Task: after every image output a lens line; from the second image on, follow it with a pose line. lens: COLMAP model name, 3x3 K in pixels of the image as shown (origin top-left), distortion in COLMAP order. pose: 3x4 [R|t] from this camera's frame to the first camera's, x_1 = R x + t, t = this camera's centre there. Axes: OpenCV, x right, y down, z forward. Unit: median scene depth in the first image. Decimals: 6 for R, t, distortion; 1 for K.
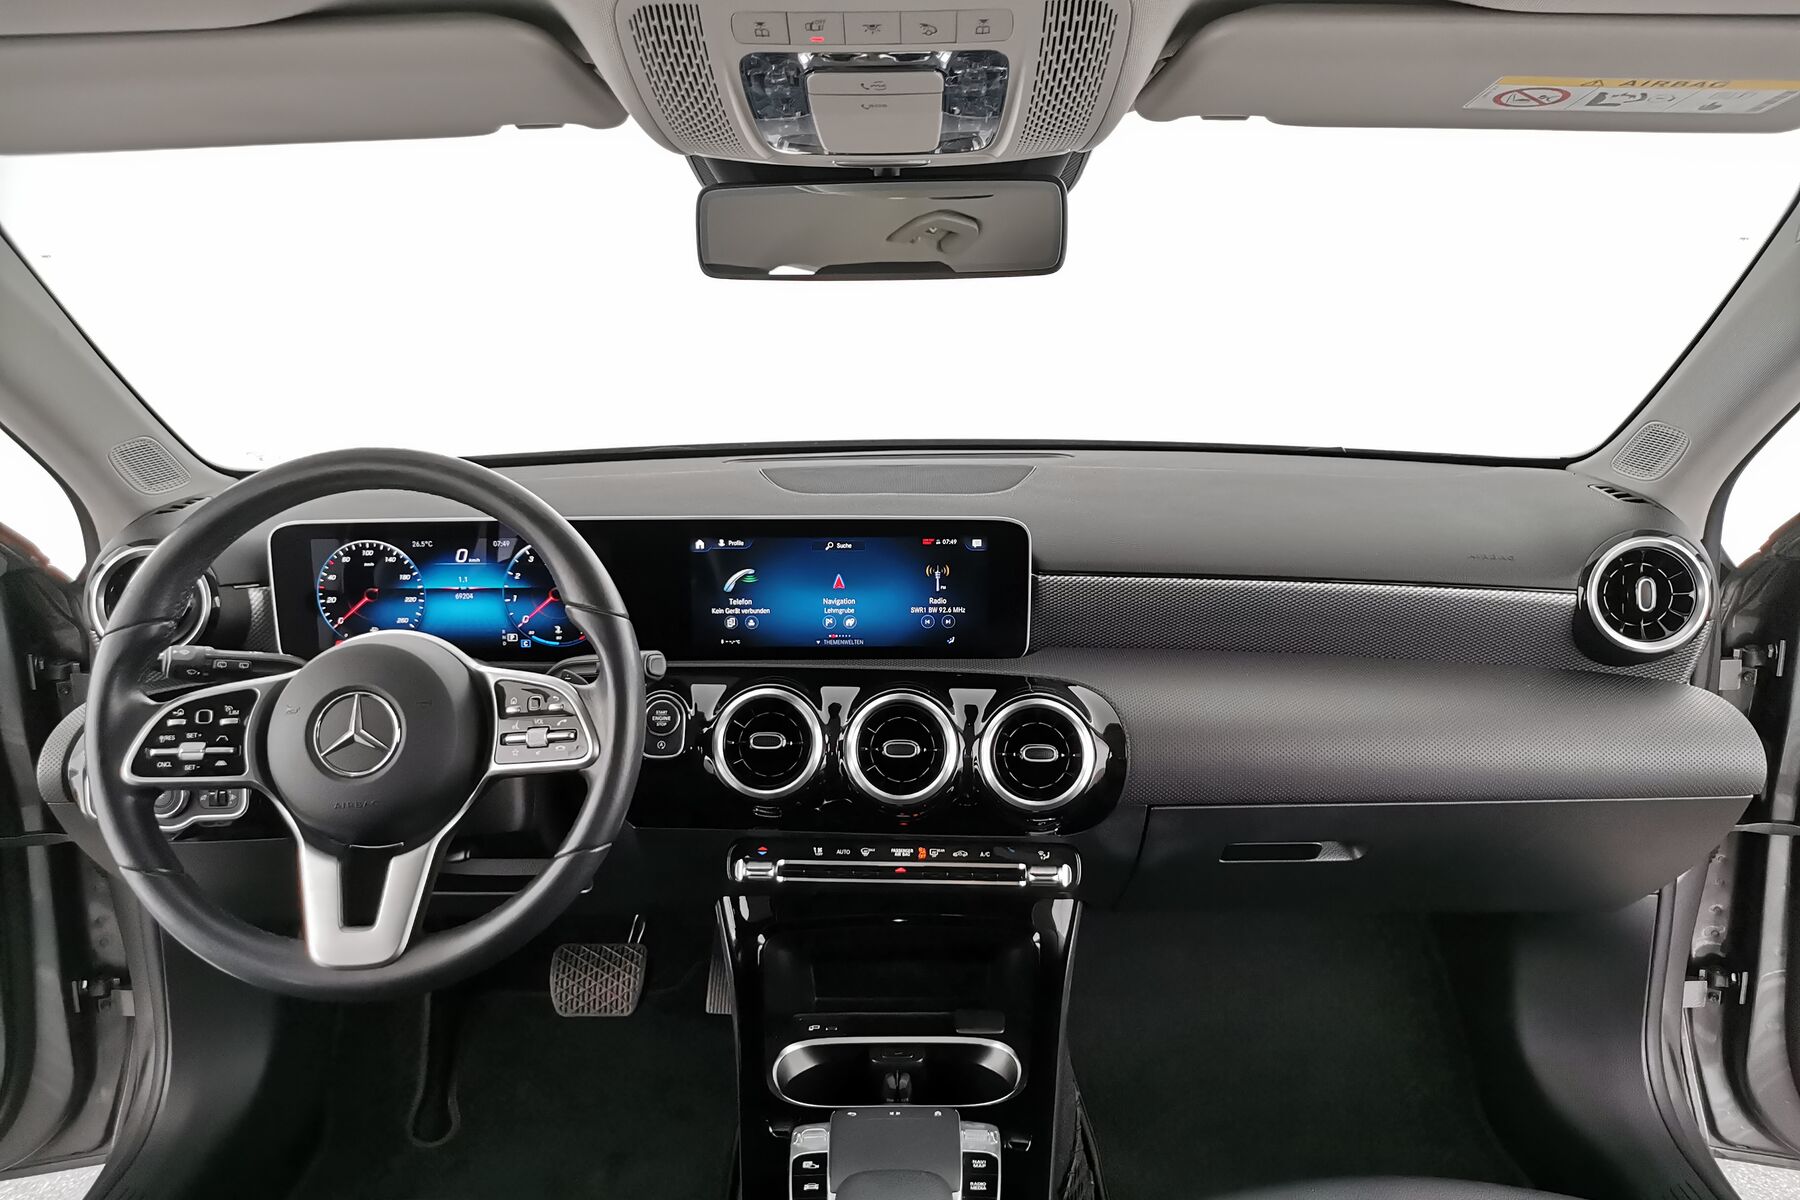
lens RADIAL K [[1514.2, 0, 898.1], [0, 1514.2, 572.7], [0, 0, 1]] dist [0.032612, -0.052529]
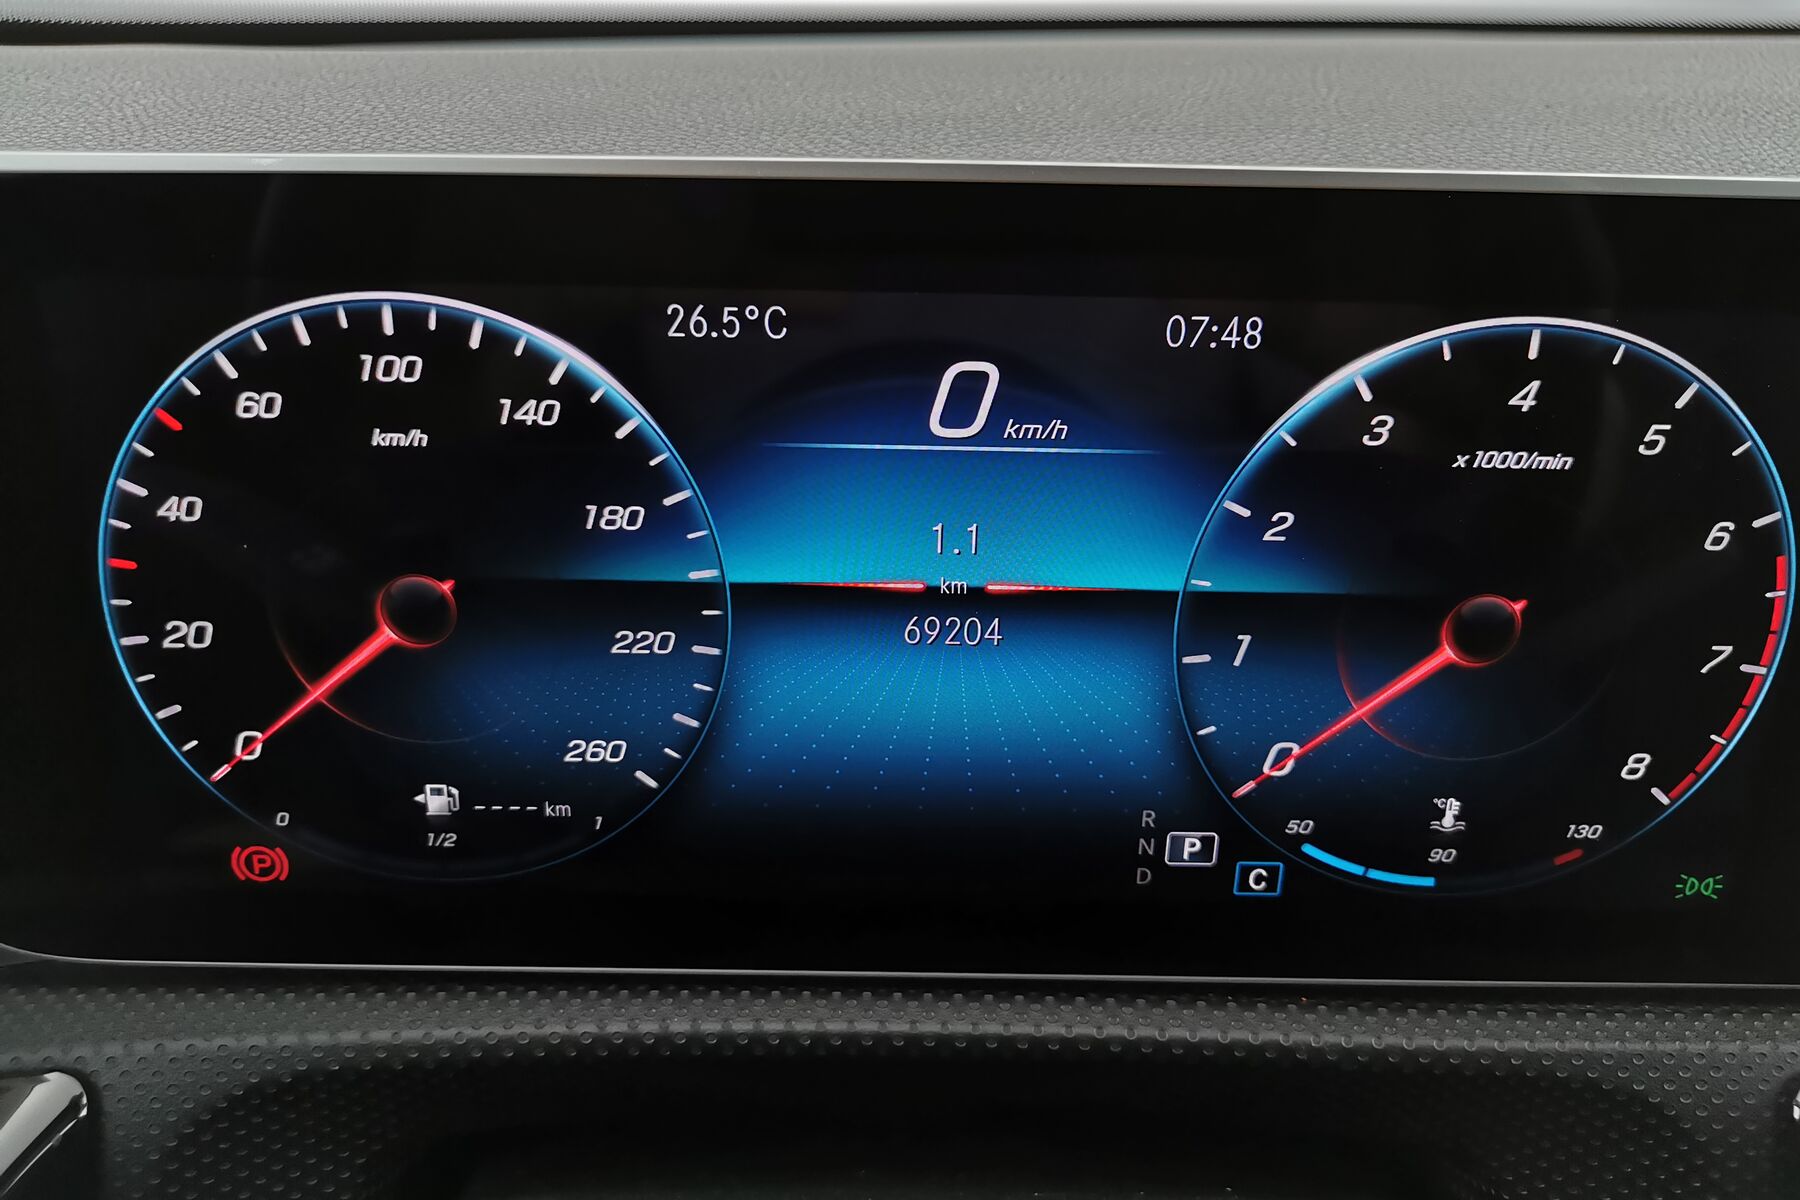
lens RADIAL K [[1514.2, 0, 883.2], [0, 1514.2, 617.5], [0, 0, 1]] dist [0.032612, -0.052529]
pose [[0.999262, 0.018908, 0.033444, -0.303451], [-0.024999, 0.981017, 0.192304, -0.019745], [-0.029174, -0.192998, 0.980765, 0.839078]]
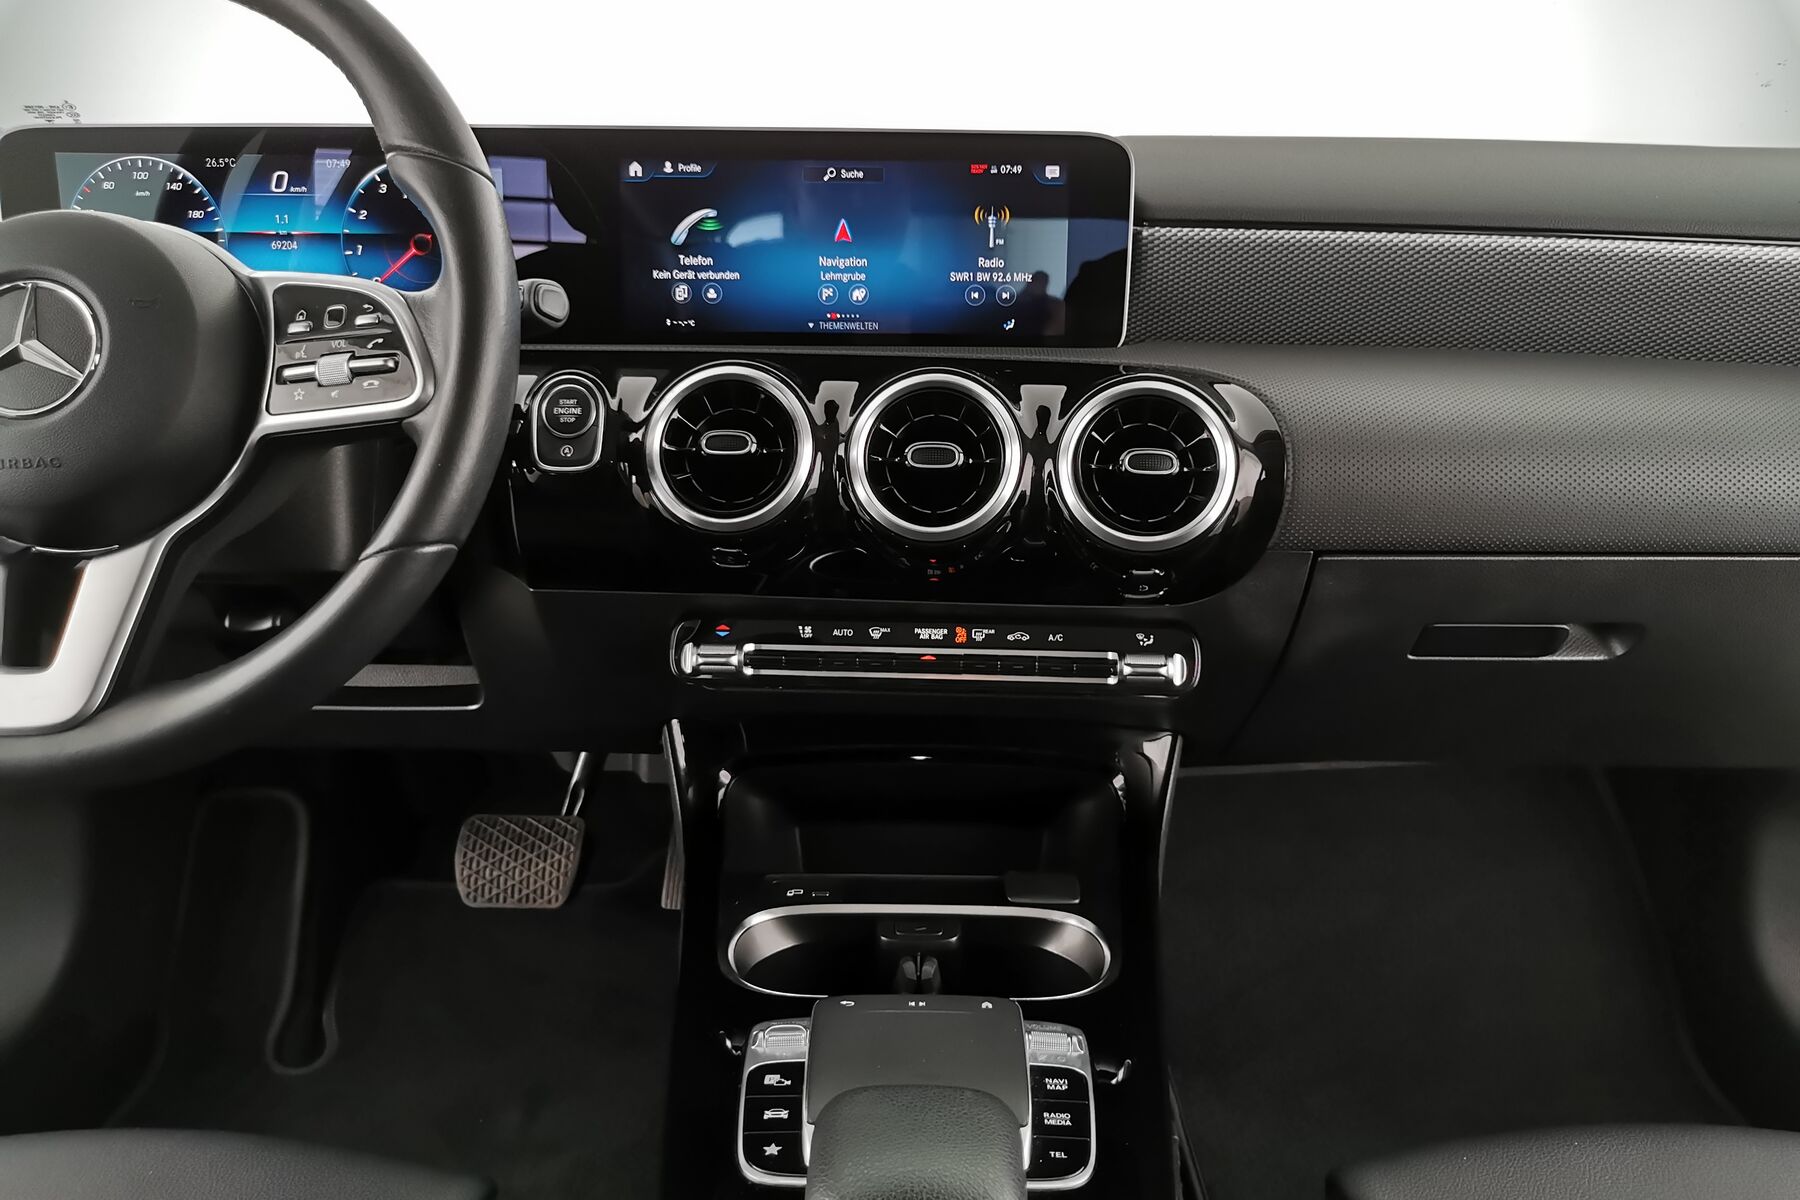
lens RADIAL K [[1514.2, 0, 896.1], [0, 1514.2, 590.4], [0, 0, 1]] dist [0.032612, -0.052529]
pose [[0.999777, 0.019209, -0.008809, -0.007064], [-0.018976, 0.999488, 0.025777, 0.147038], [0.009300, -0.025604, 0.999629, 0.331145]]
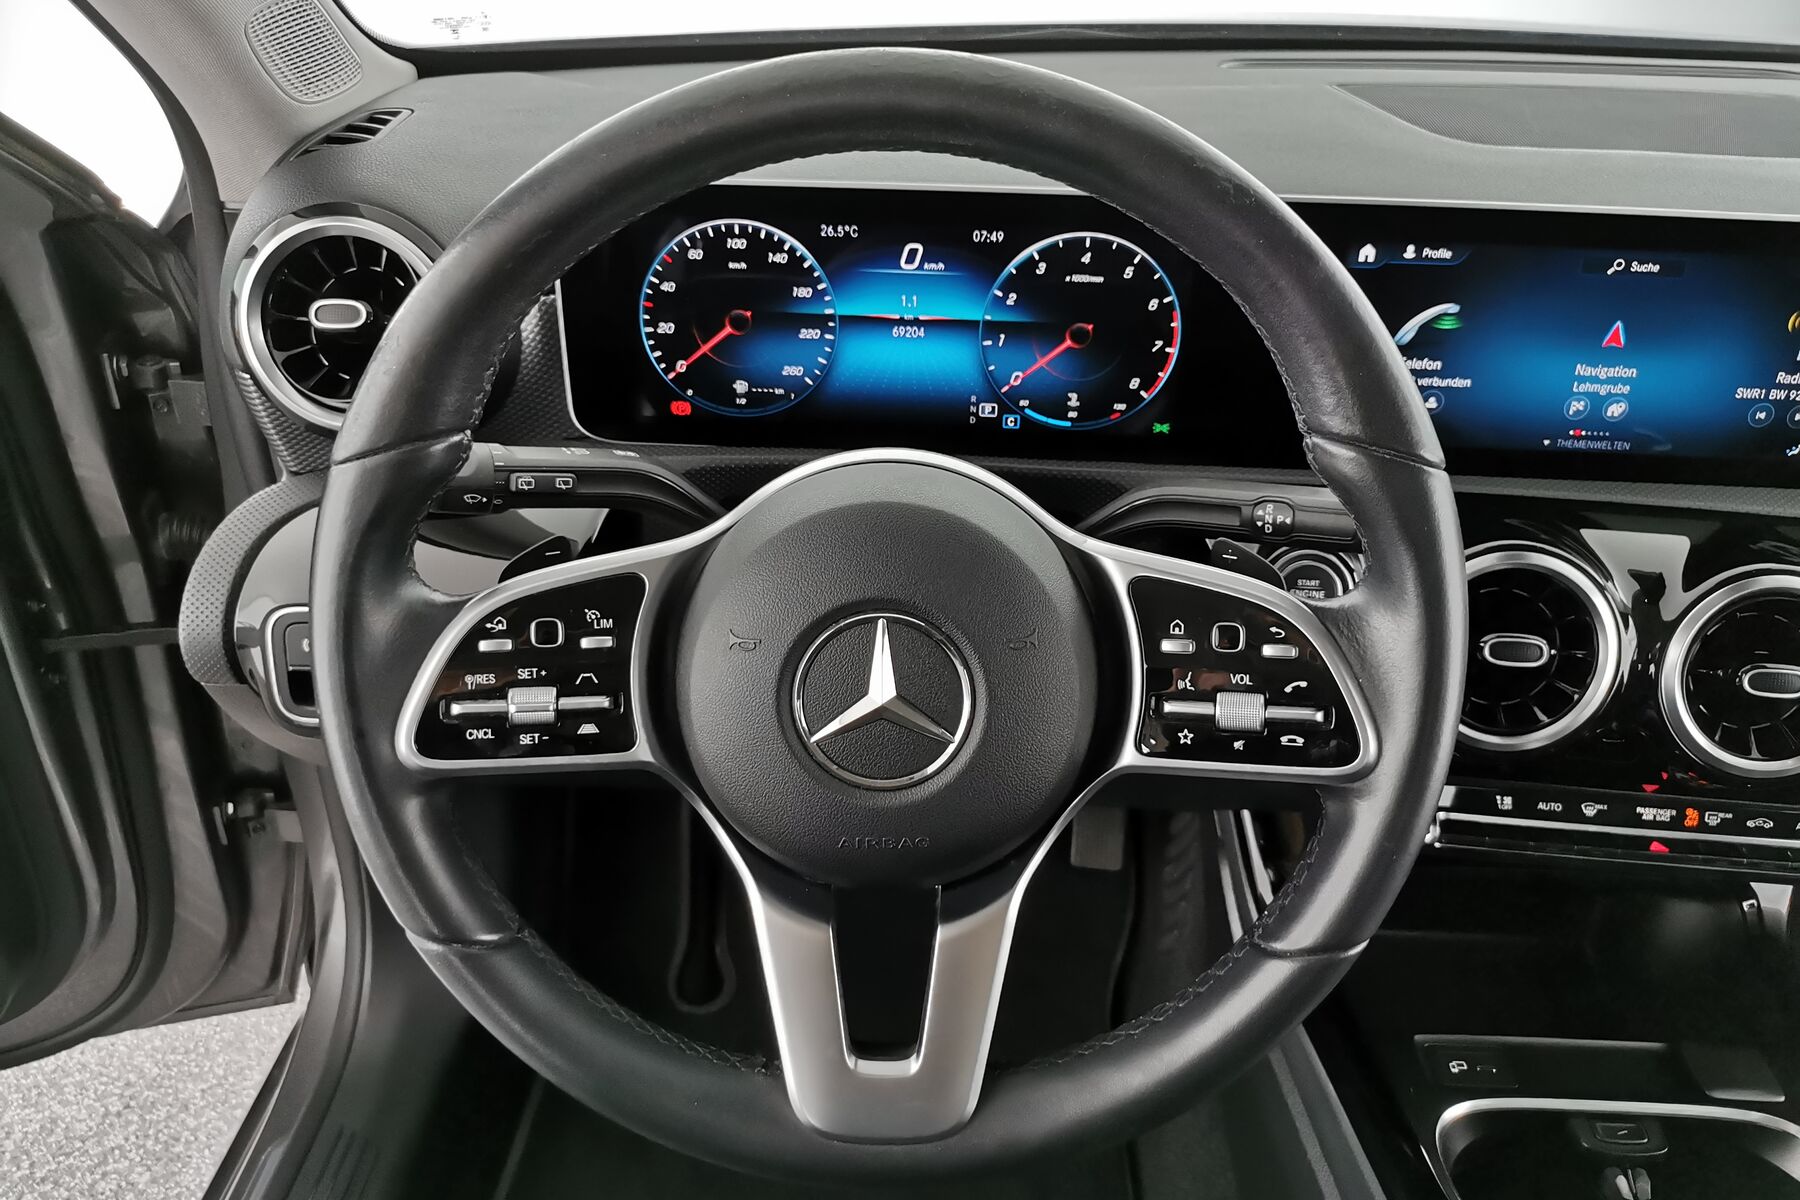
lens RADIAL K [[1514.2, 0, 877.1], [0, 1514.2, 644.7], [0, 0, 1]] dist [0.032612, -0.052529]
pose [[0.998973, 0.043803, -0.011597, -0.289479], [-0.037929, 0.948376, 0.314873, -0.049658], [0.024791, -0.314110, 0.949063, 0.452869]]
